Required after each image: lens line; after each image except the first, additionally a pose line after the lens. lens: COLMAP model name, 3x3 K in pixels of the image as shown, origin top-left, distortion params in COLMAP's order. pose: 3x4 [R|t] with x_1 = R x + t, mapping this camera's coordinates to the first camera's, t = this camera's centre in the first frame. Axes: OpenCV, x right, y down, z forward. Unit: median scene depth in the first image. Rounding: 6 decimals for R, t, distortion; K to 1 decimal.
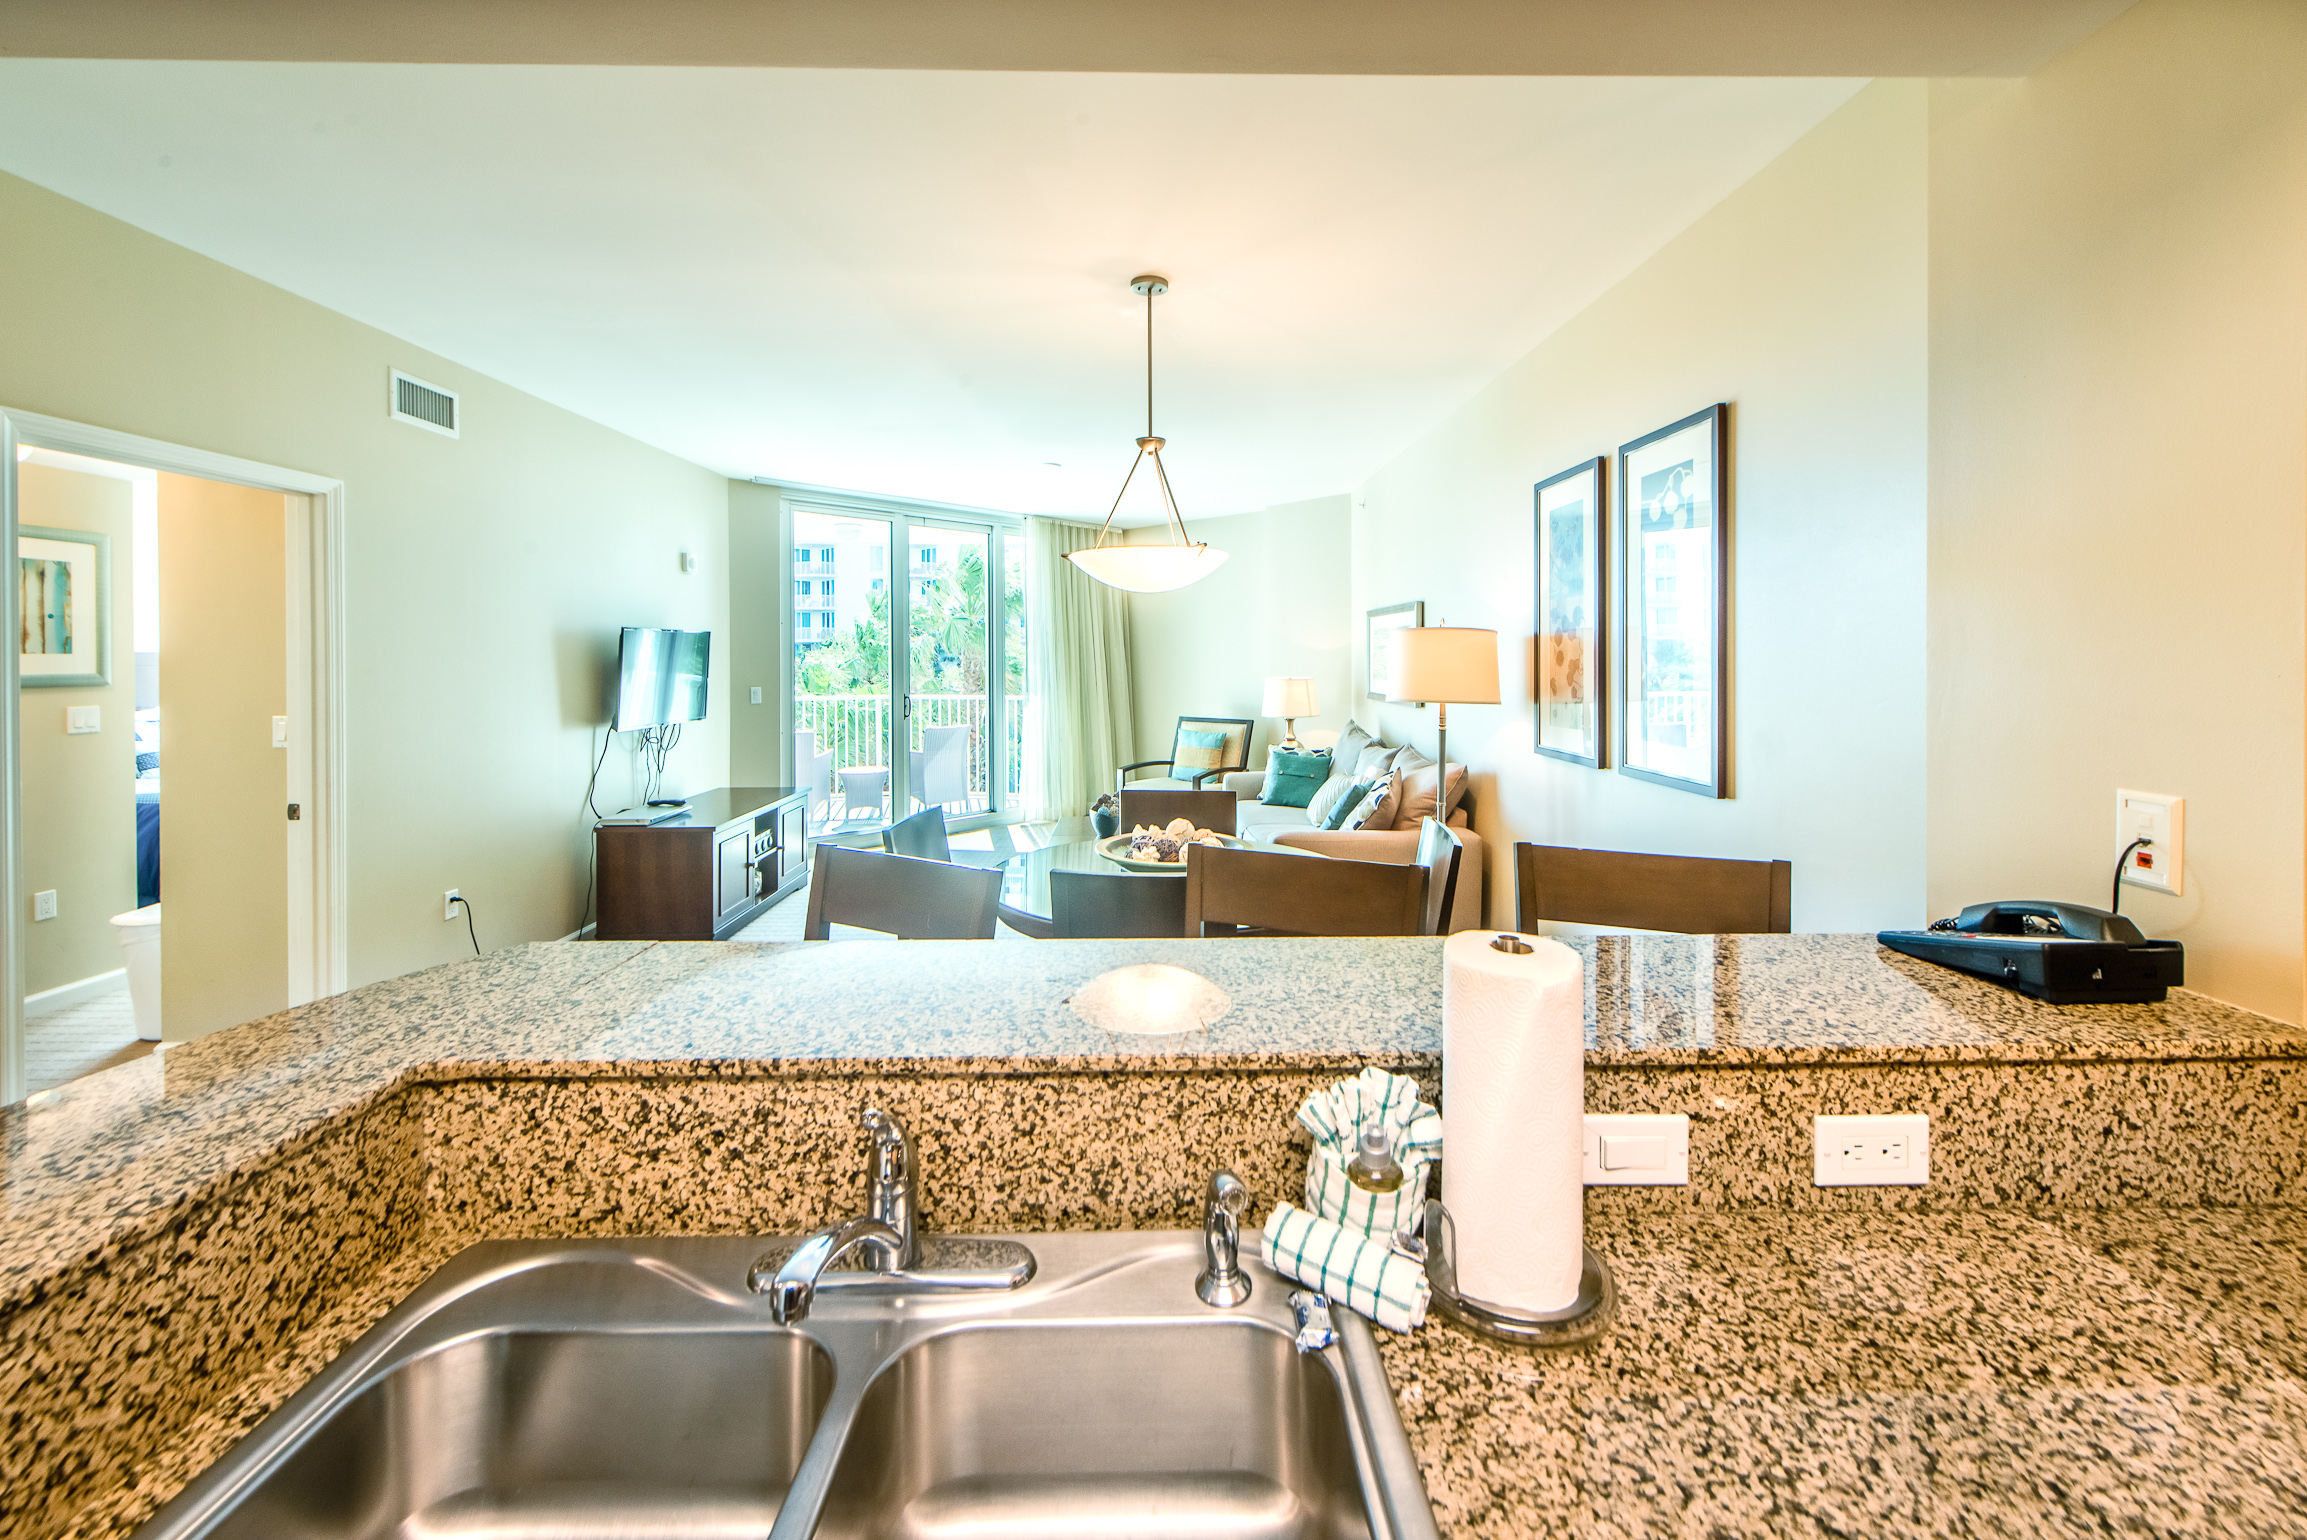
lens RADIAL K [[1073.4, 0, 1160.8], [0, 1073.4, 758.4], [0, 0, 1]] dist [0.003860, -0.002259]
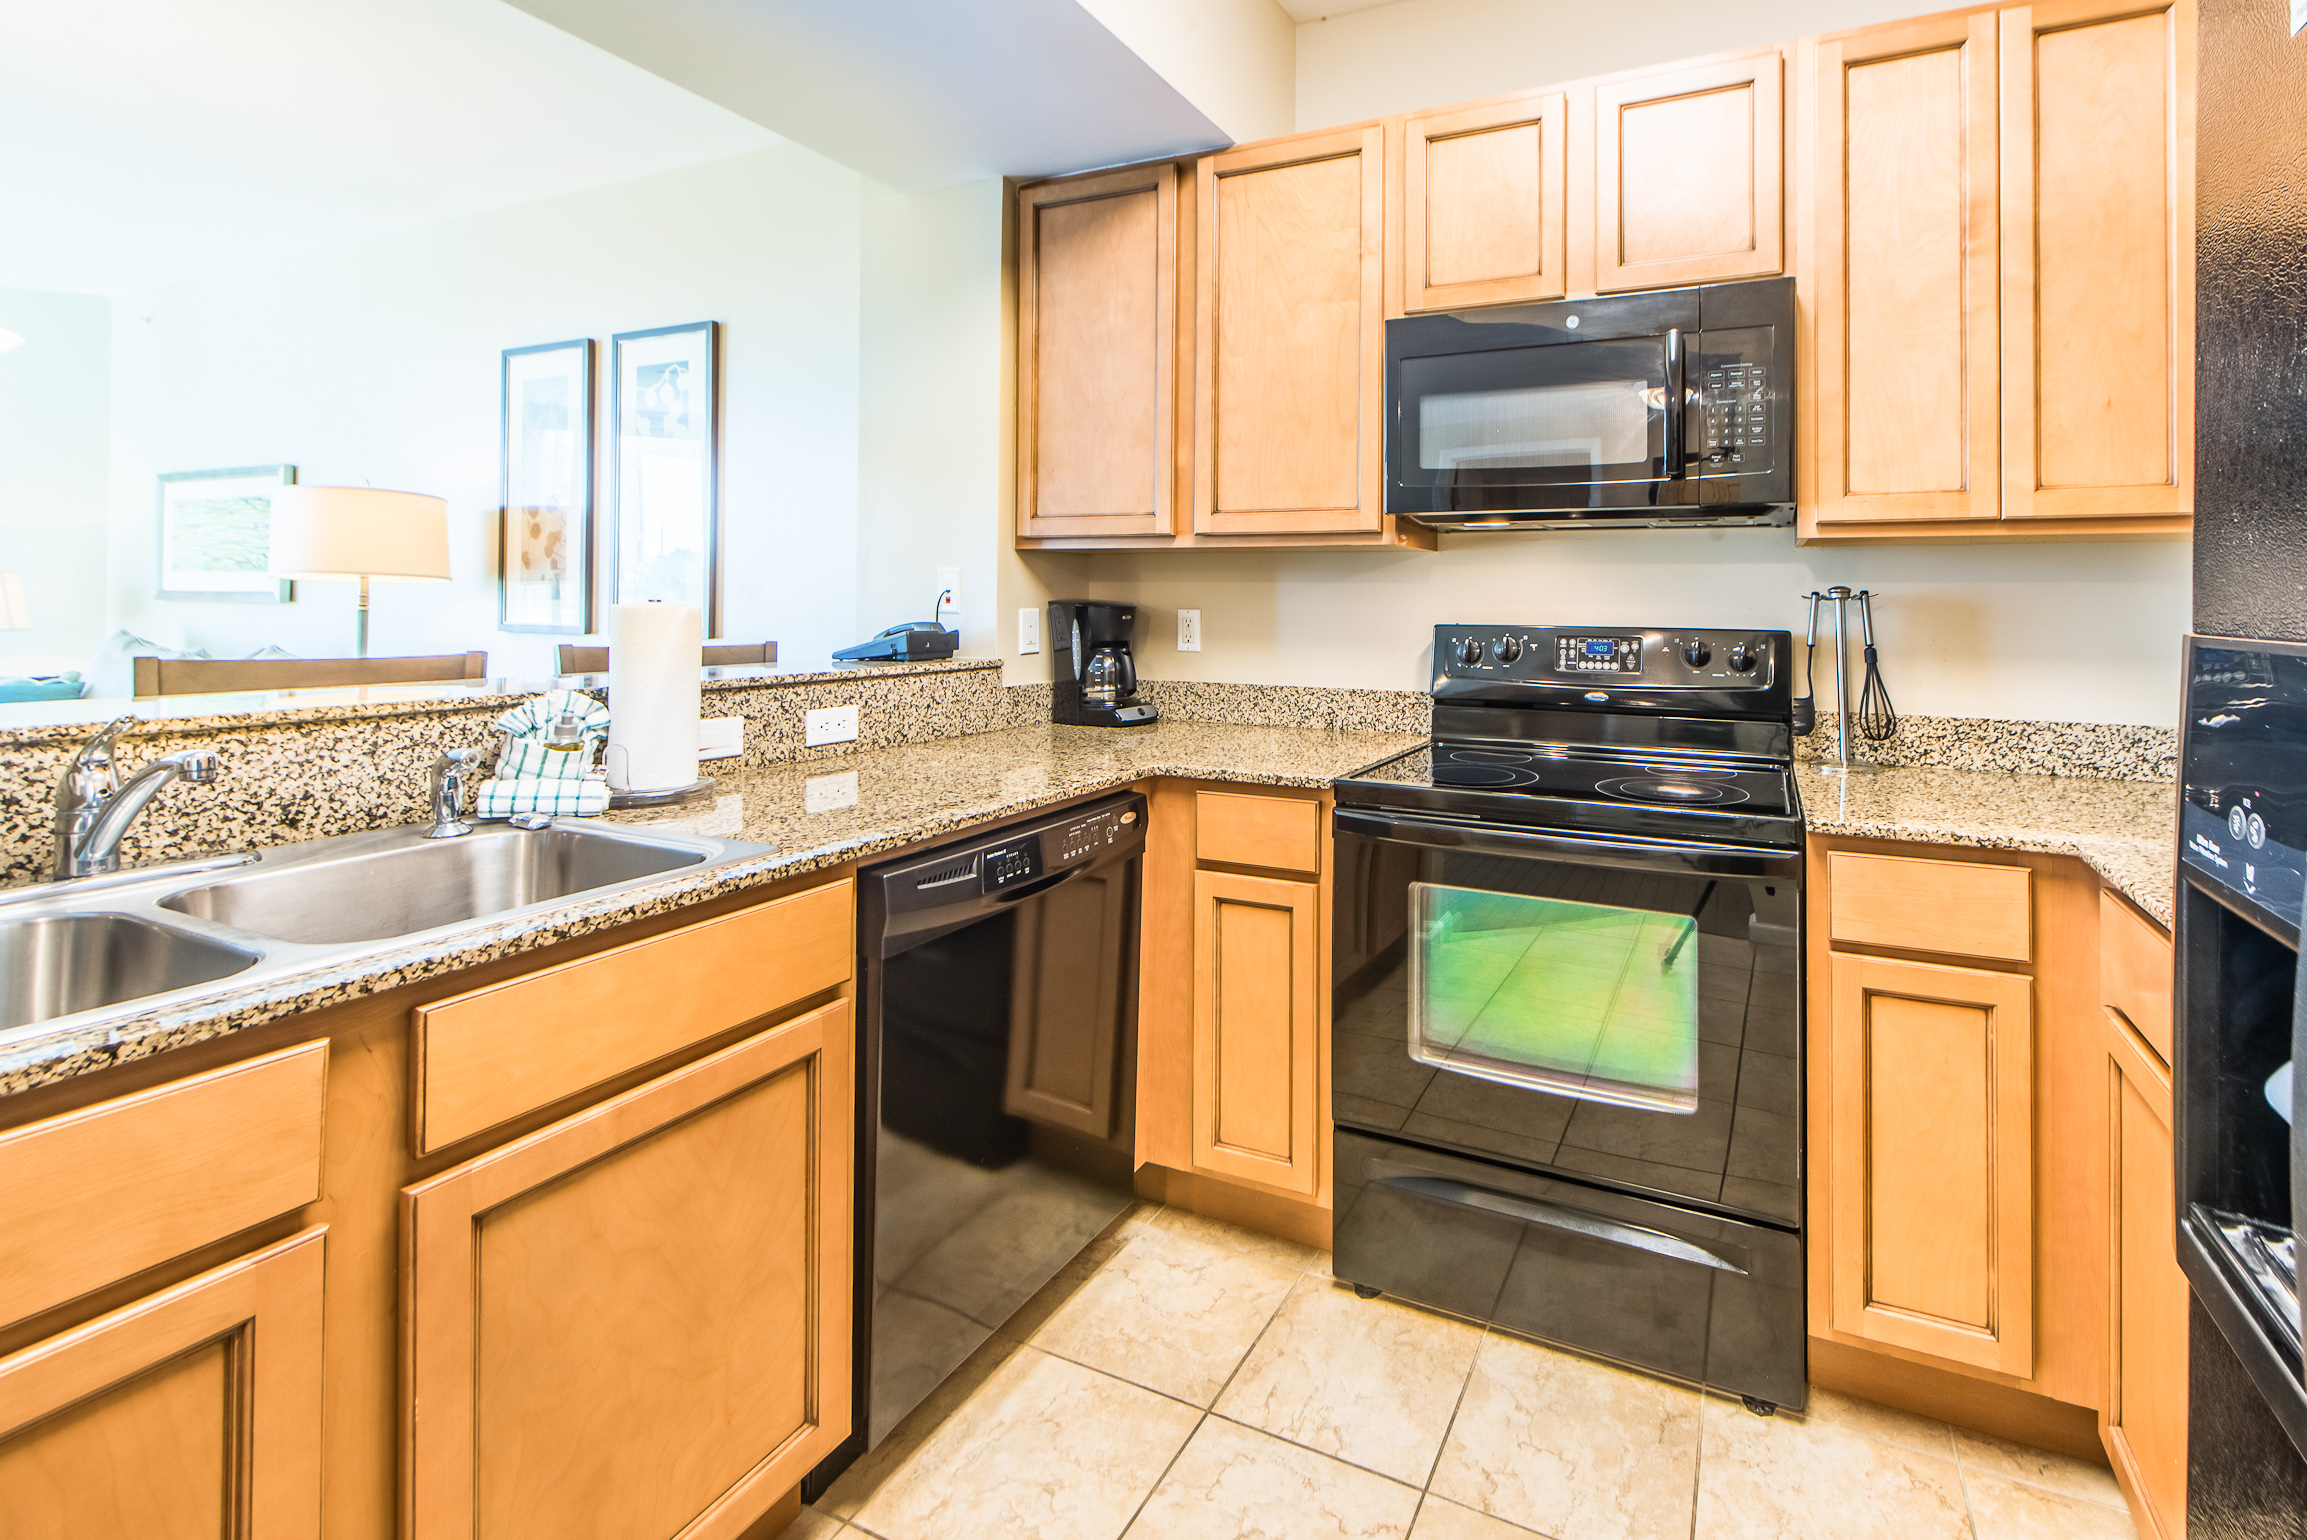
lens RADIAL K [[1073.4, 0, 1219.1], [0, 1073.4, 653.3], [0, 0, 1]] dist [0.003860, -0.002259]
pose [[0.582180, 0.016262, 0.812897, -0.454990], [-0.005390, 0.999855, -0.016142, 0.226155], [-0.813042, 0.005016, 0.582183, -0.620757]]
